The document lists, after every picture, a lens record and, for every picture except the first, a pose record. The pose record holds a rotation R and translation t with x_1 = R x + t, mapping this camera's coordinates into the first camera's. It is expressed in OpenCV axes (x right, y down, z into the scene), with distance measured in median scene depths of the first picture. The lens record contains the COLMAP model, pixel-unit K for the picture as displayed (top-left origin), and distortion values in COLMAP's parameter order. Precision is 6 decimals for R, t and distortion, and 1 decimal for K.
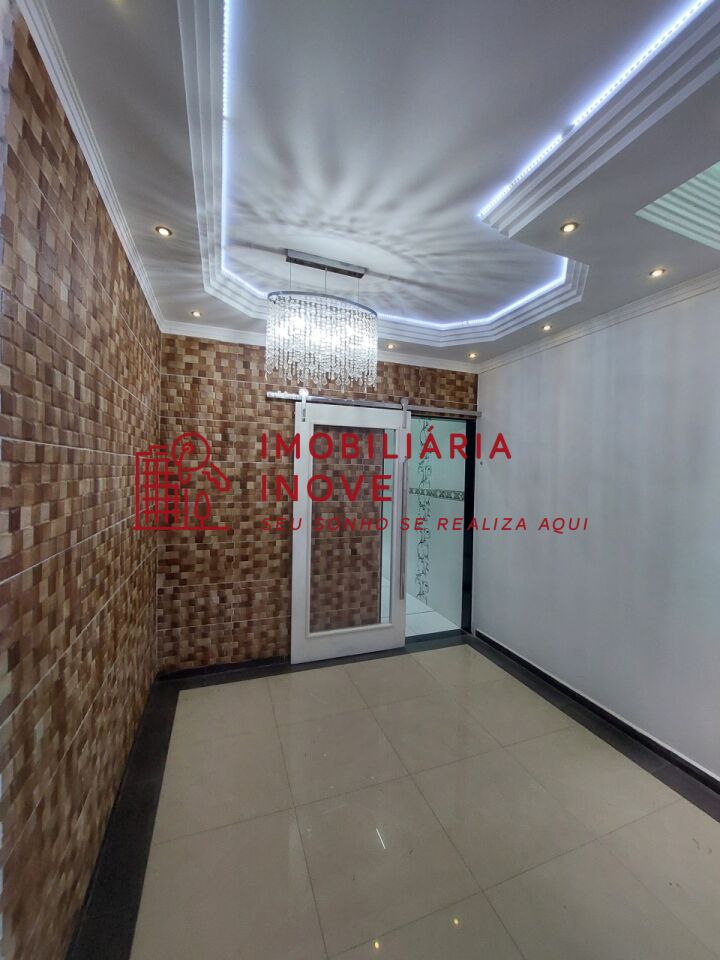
lens RADIAL K [[382.9, 0, 367.2], [0, 382.9, 476.2], [0, 0, 1]] dist [-0.025302, 0.002380]
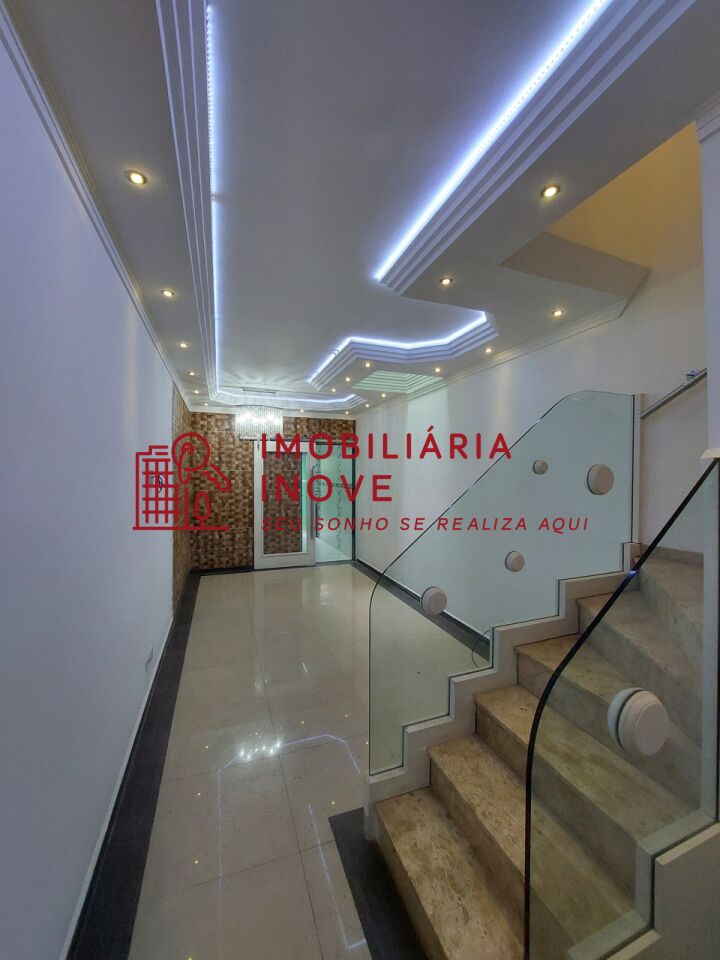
lens RADIAL K [[382.9, 0, 361.3], [0, 382.9, 477.5], [0, 0, 1]] dist [-0.025302, 0.002380]
pose [[0.999772, -0.020412, -0.006277, 0.392275], [0.020385, 0.999783, -0.004403, 0.023782], [0.006365, 0.004274, 0.999971, -1.036201]]
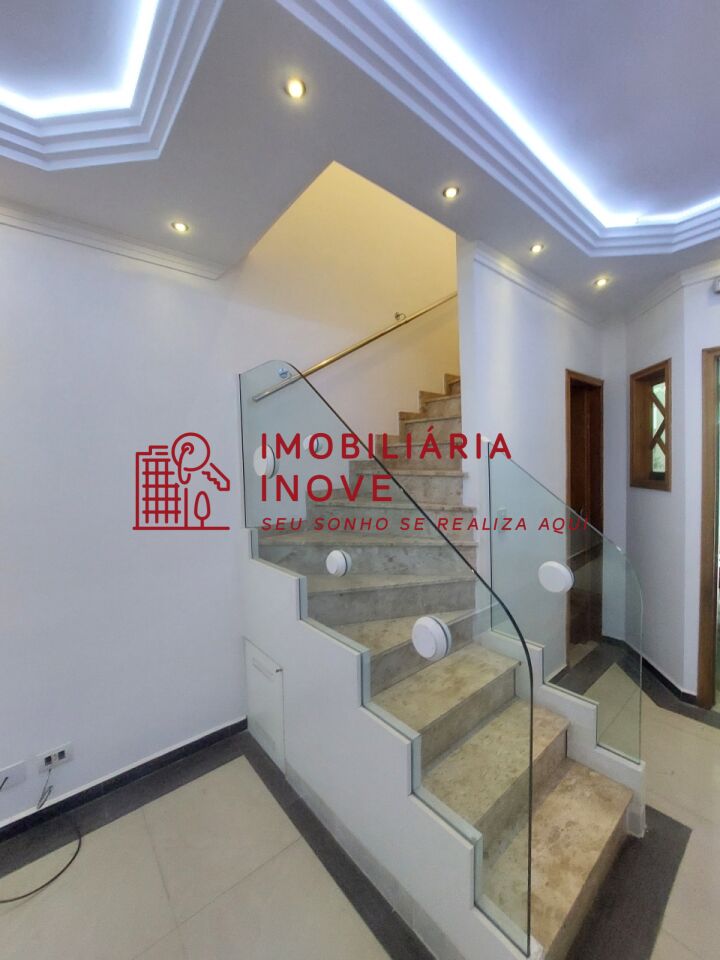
lens RADIAL K [[382.9, 0, 360.8], [0, 382.9, 481.6], [0, 0, 1]] dist [-0.025302, 0.002380]
pose [[-0.331536, -0.059893, 0.941539, -0.905071], [0.029018, 0.996863, 0.073630, 0.020734], [-0.942996, 0.051732, -0.328759, 3.413600]]
